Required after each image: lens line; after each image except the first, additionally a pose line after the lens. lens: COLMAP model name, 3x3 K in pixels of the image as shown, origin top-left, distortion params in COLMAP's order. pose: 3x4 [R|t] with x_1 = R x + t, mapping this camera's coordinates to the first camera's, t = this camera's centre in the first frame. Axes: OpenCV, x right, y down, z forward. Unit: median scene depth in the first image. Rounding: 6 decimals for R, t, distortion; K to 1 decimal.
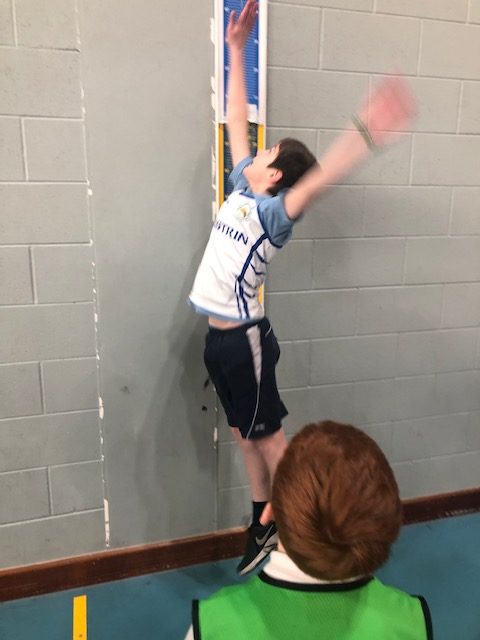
lens RADIAL K [[519.5, 0, 240.0], [0, 519.5, 320.0], [0, 0, 1]] dist [0.044397, -0.009051]
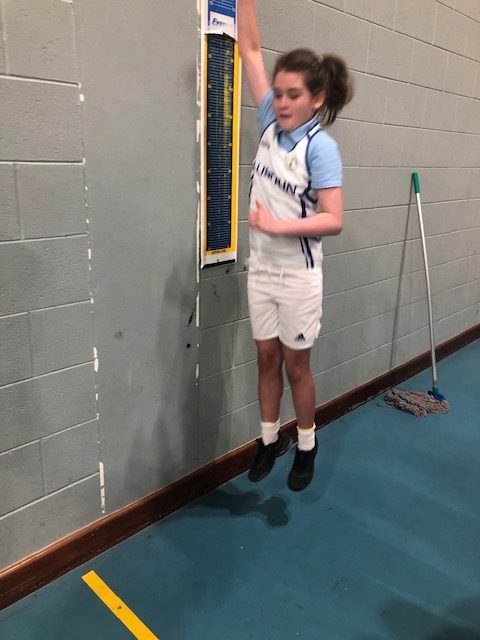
lens RADIAL K [[519.5, 0, 240.0], [0, 519.5, 320.0], [0, 0, 1]] dist [0.044397, -0.009051]
pose [[0.871016, -0.125913, 0.474844, -0.459962], [0.087226, 0.990876, 0.102748, 0.035026], [-0.483449, -0.048077, 0.874051, 0.128128]]
